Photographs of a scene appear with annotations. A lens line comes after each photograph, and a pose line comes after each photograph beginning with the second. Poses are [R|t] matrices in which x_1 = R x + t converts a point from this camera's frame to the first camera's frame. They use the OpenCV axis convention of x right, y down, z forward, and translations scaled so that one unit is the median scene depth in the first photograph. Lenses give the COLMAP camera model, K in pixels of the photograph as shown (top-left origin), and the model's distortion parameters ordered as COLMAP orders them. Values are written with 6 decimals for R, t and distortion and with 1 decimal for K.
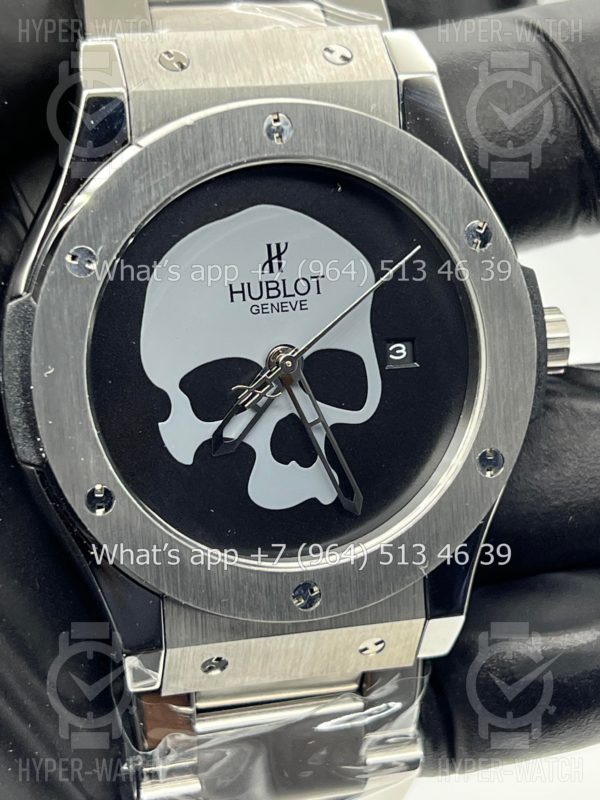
lens RADIAL K [[1891.2, 0, 301.0], [0, 1891.2, 404.3], [0, 0, 1]] dist [0.219906, 0.000000]
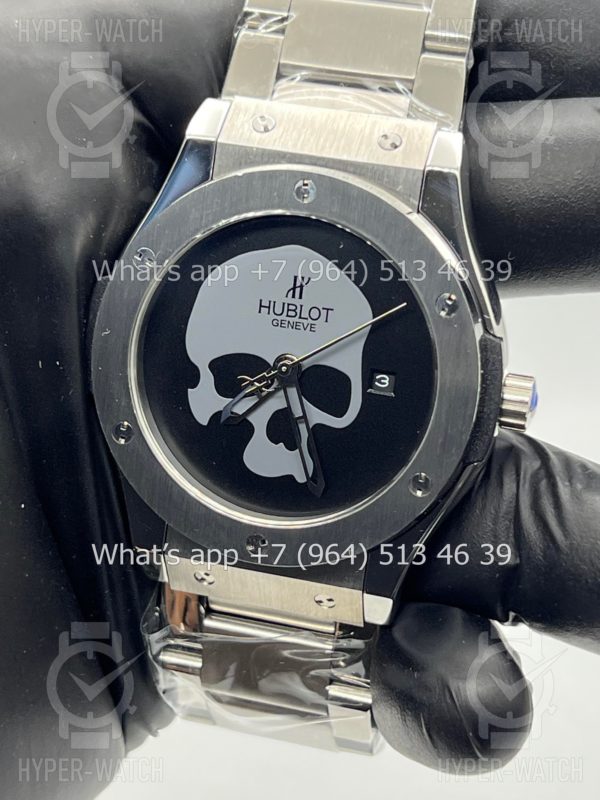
lens RADIAL K [[1891.2, 0, 299.6], [0, 1891.2, 399.8], [0, 0, 1]] dist [0.219906, 0.000000]
pose [[0.861359, 0.244150, -0.445478, 0.581511], [-0.226901, 0.969504, 0.092622, -0.122624], [0.454506, 0.021298, 0.890489, -0.149906]]
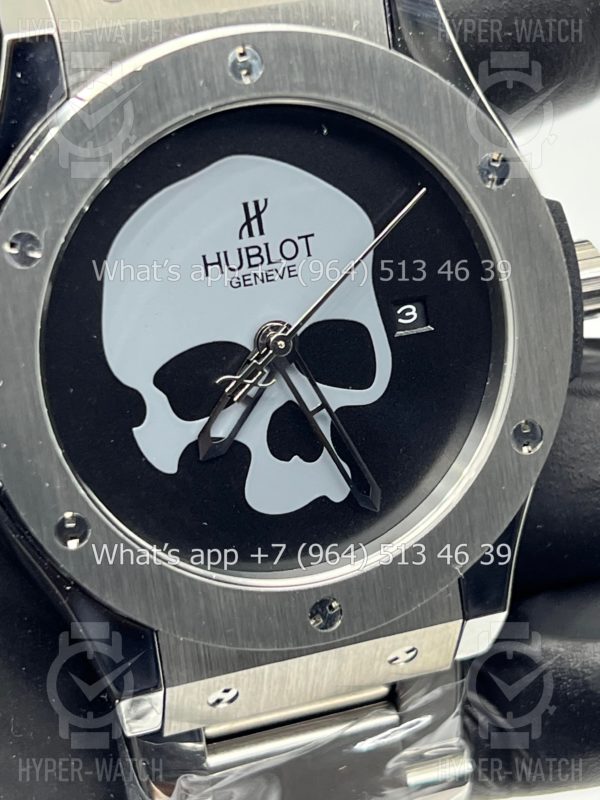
lens RADIAL K [[1891.2, 0, 298.0], [0, 1891.2, 402.0], [0, 0, 1]] dist [0.219906, 0.000000]
pose [[0.996254, -0.085062, 0.015548, -0.014182], [0.083481, 0.993004, 0.083508, -0.065006], [-0.022542, -0.081898, 0.996386, 0.160209]]
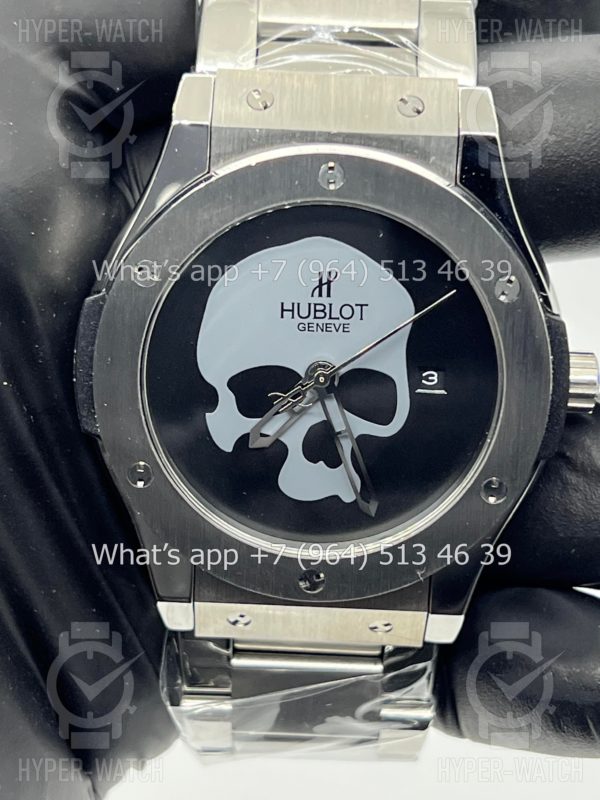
lens RADIAL K [[1891.2, 0, 301.4], [0, 1891.2, 399.8], [0, 0, 1]] dist [0.219906, 0.000000]
pose [[0.959983, 0.153900, -0.233983, 0.247189], [-0.125989, 0.983481, 0.129970, -0.154193], [0.250120, -0.095290, 0.963514, -0.097498]]
